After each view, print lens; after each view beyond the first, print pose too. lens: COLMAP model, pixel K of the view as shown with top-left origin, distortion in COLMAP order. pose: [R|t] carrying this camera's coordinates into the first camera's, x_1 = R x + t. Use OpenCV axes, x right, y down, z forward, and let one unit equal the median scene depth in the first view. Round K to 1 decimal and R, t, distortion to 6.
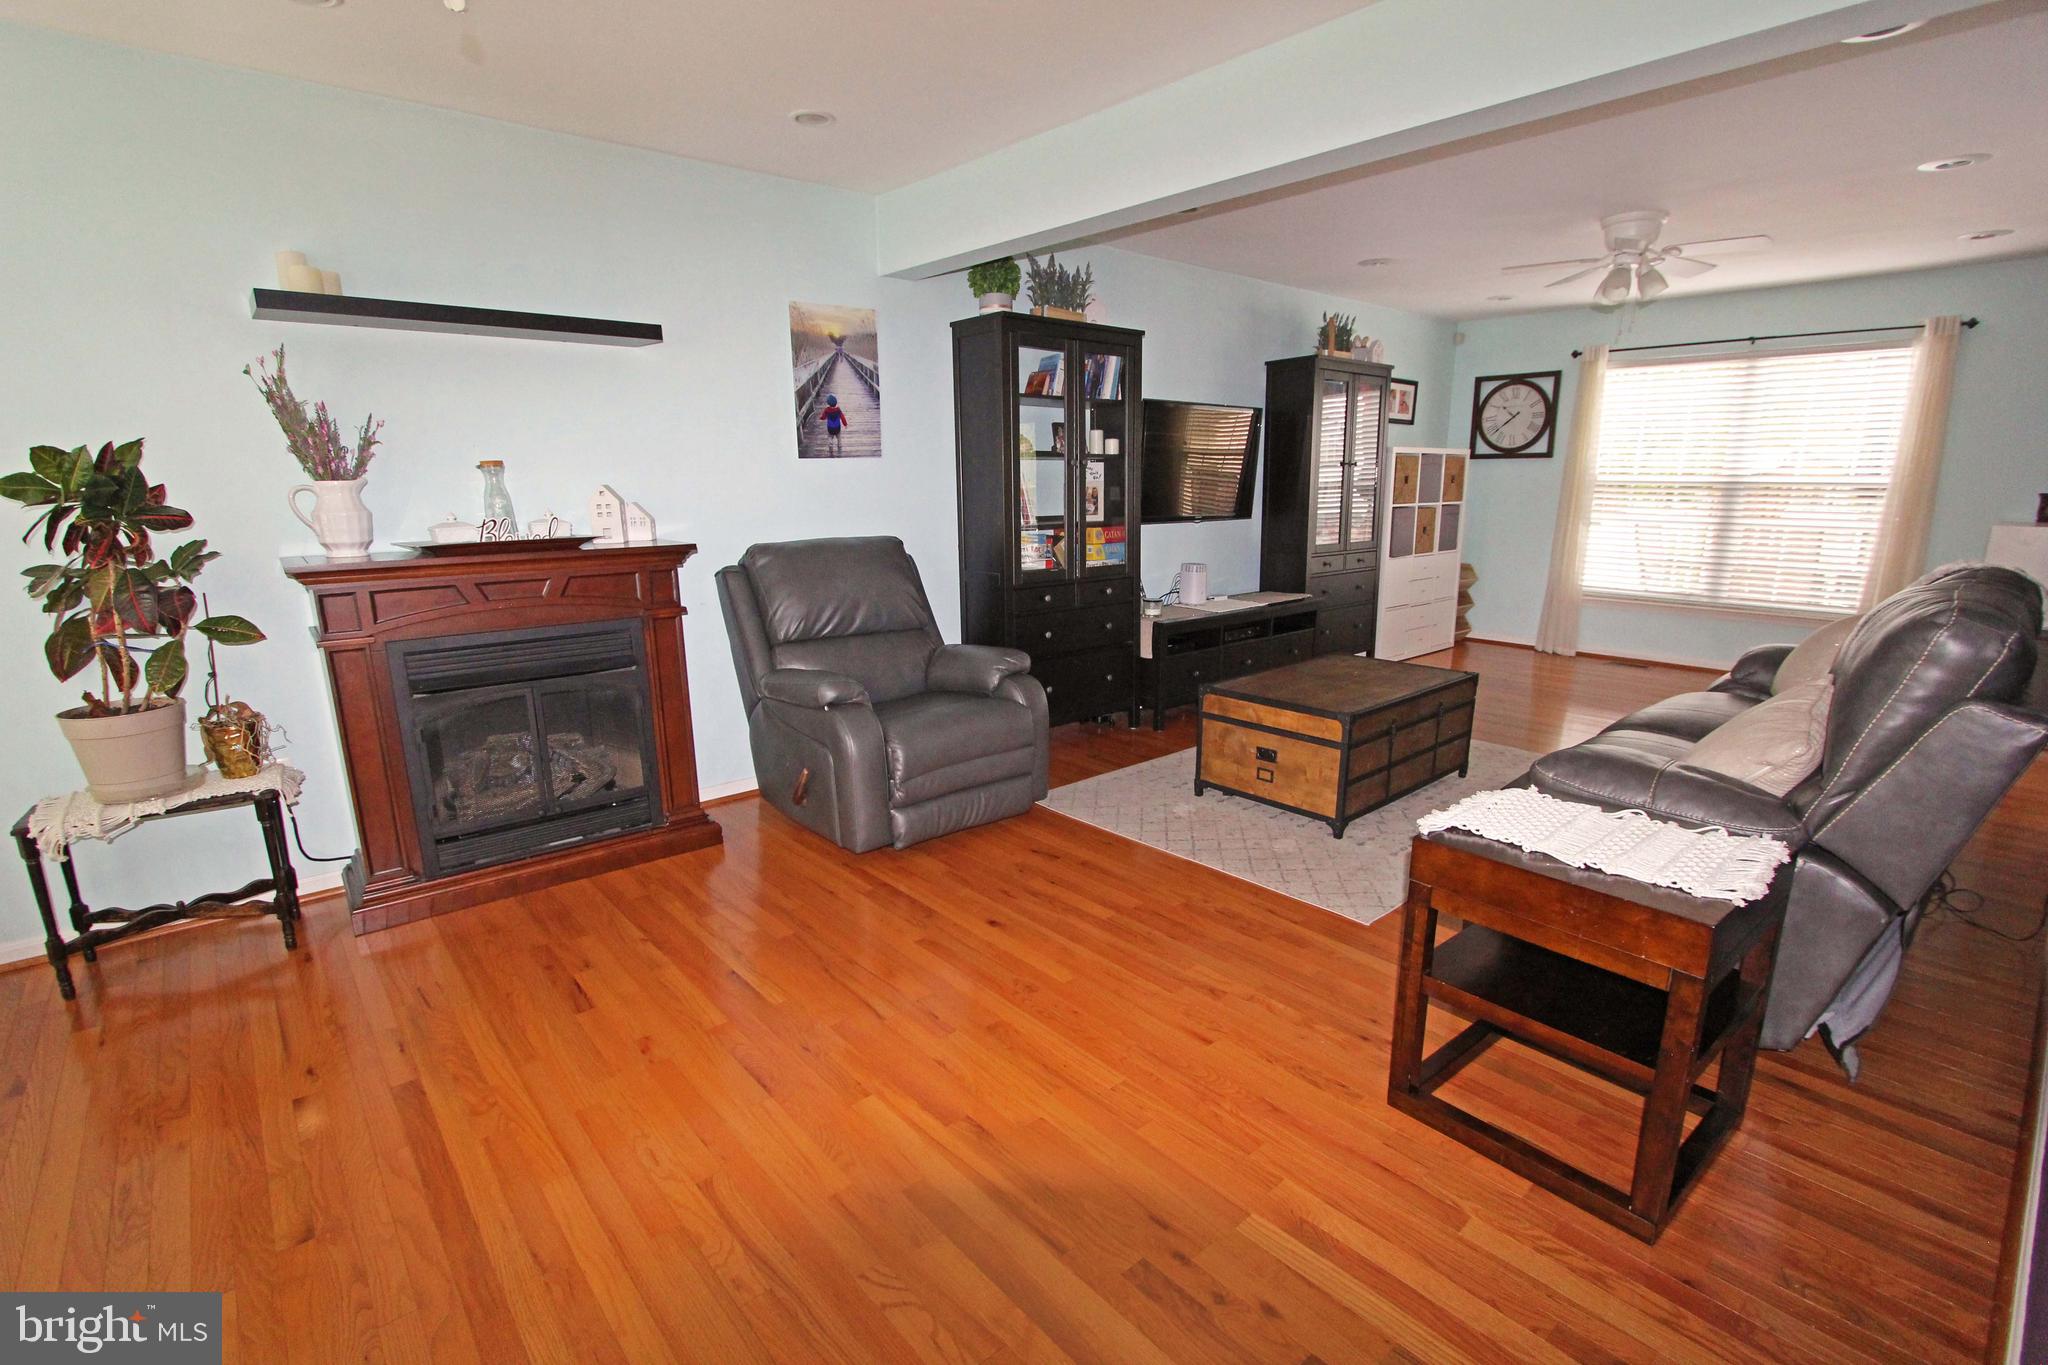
lens RADIAL K [[943.3, 0, 1022.6], [0, 943.3, 707.2], [0, 0, 1]] dist [-0.022994, 0.005302]
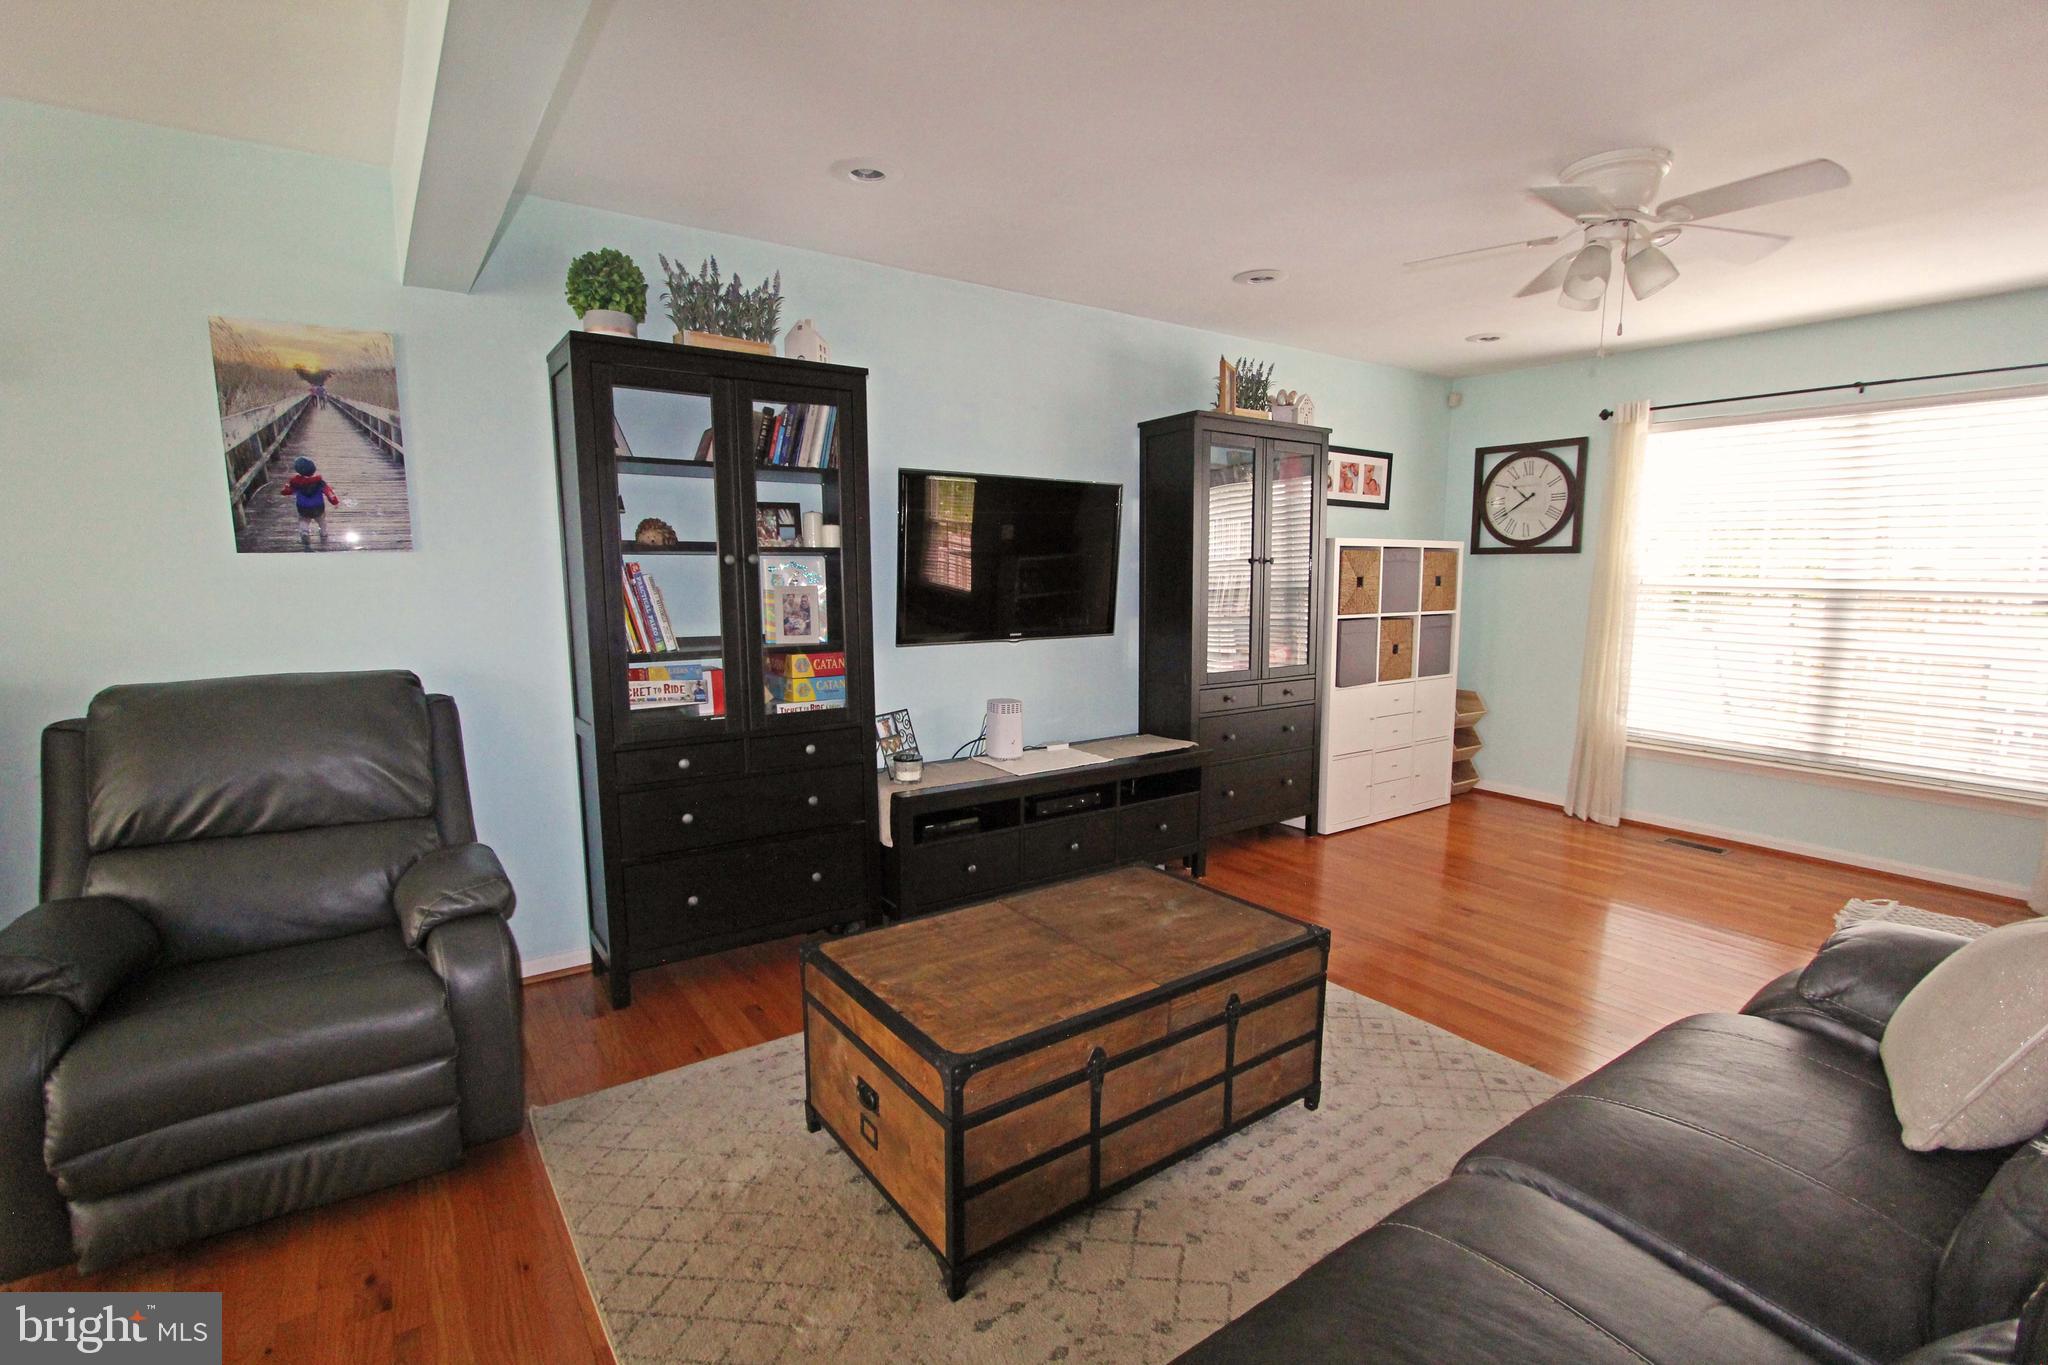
lens RADIAL K [[943.3, 0, 1022.6], [0, 943.3, 707.2], [0, 0, 1]] dist [-0.022994, 0.005302]
pose [[0.994487, 0.022520, -0.102418, 0.299302], [-0.031836, 0.995409, -0.090258, -0.094366], [0.099915, 0.093021, 0.990638, 0.343010]]
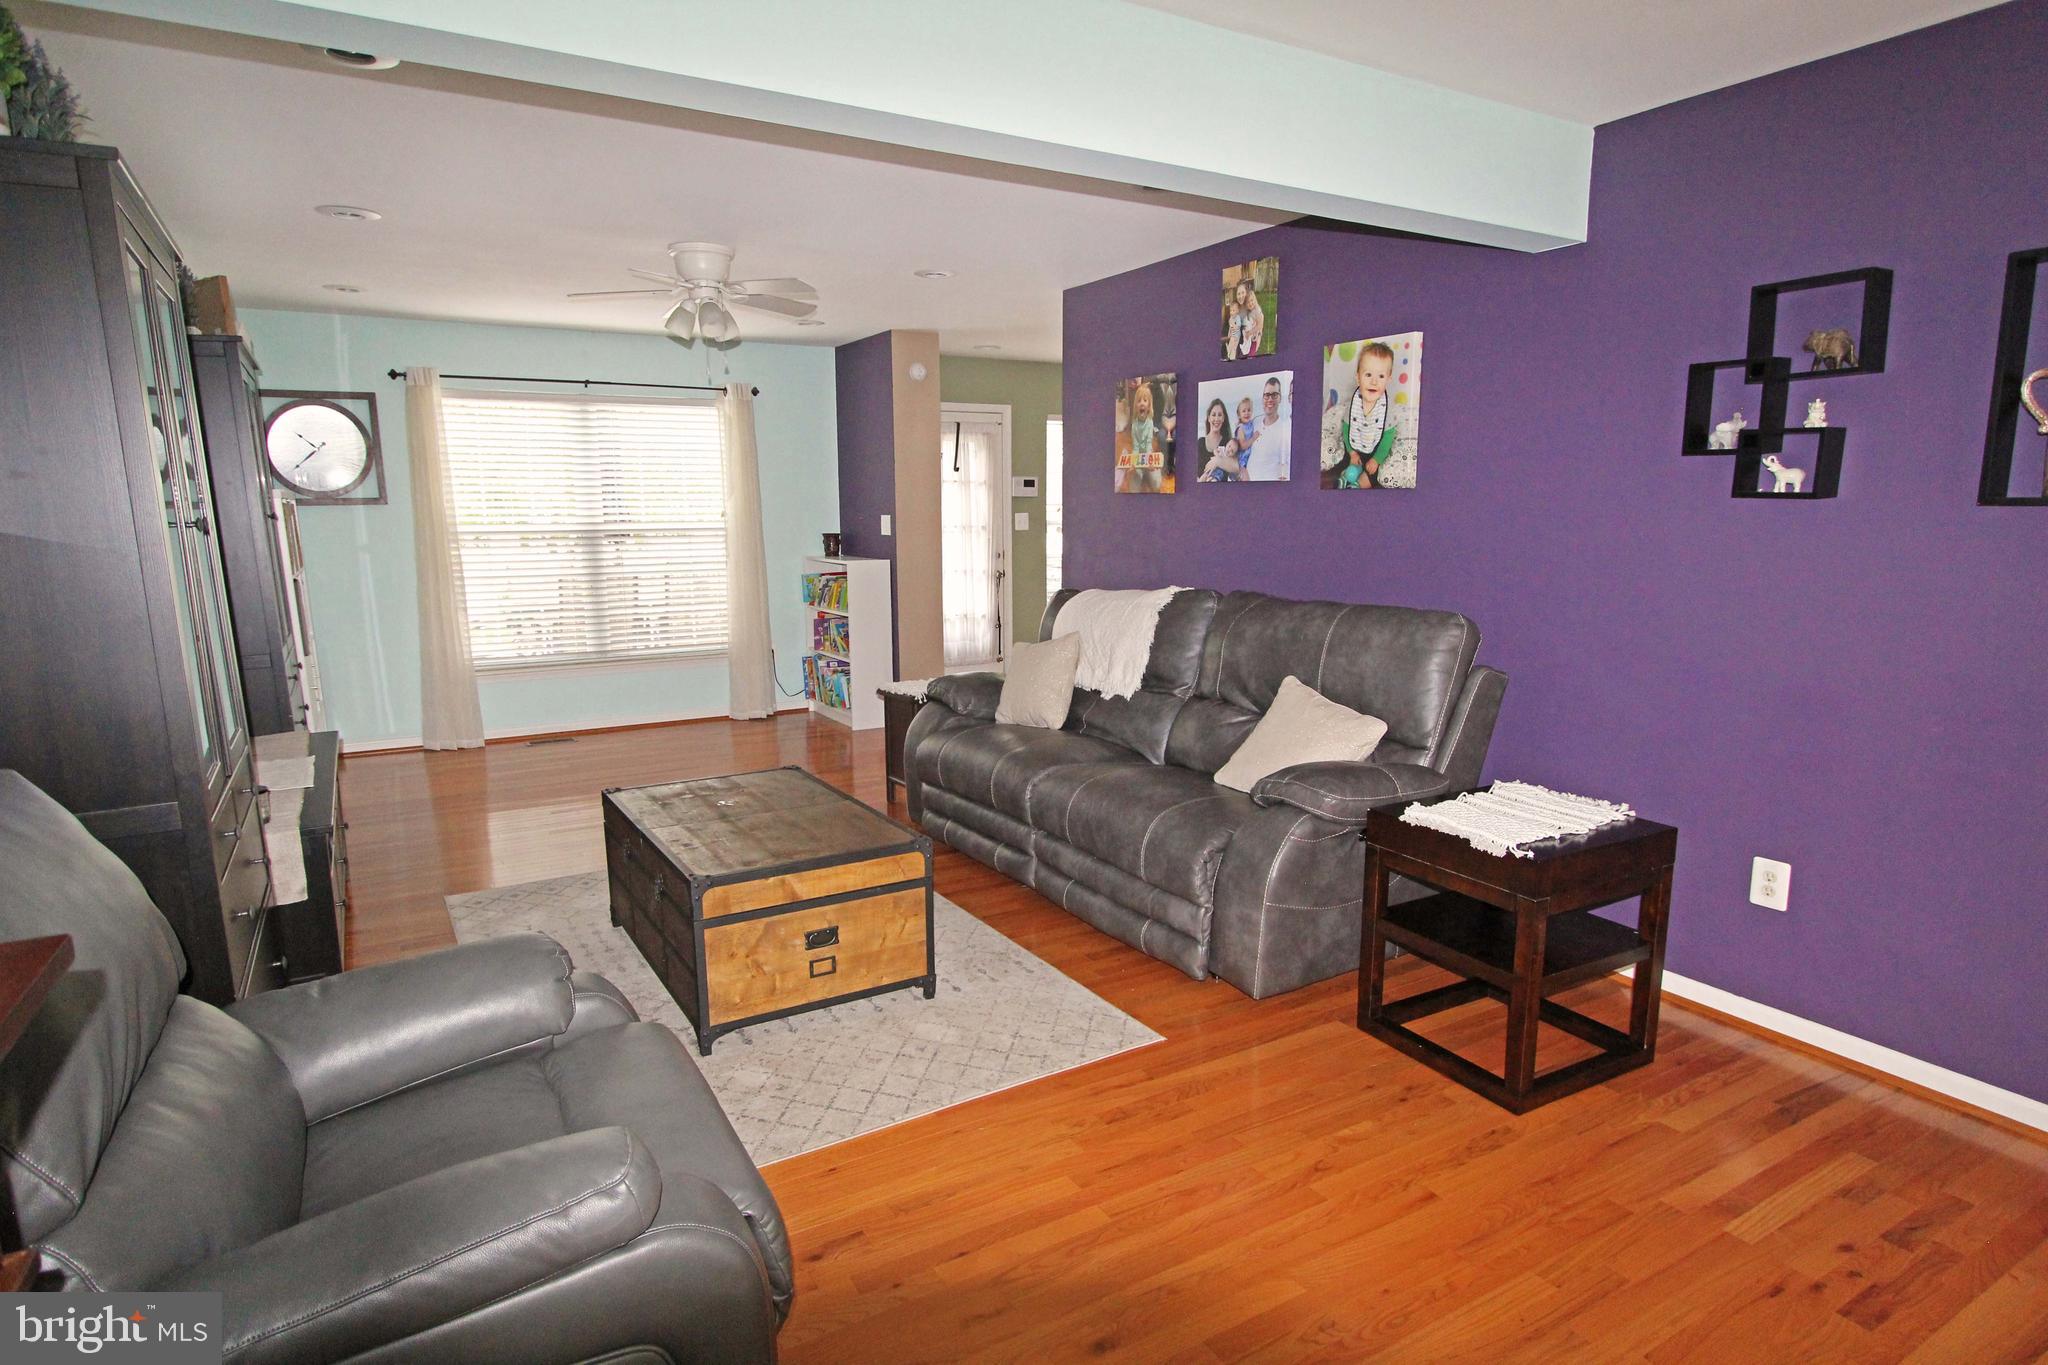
lens RADIAL K [[1126.1, 0, 1029.1], [0, 1126.1, 701.7], [0, 0, 1]] dist [-0.007166, -0.000396]
pose [[0.182367, -0.166392, 0.969049, -0.366275], [0.243321, 0.962558, 0.119486, -0.134356], [-0.952647, 0.214000, 0.216026, 0.481833]]
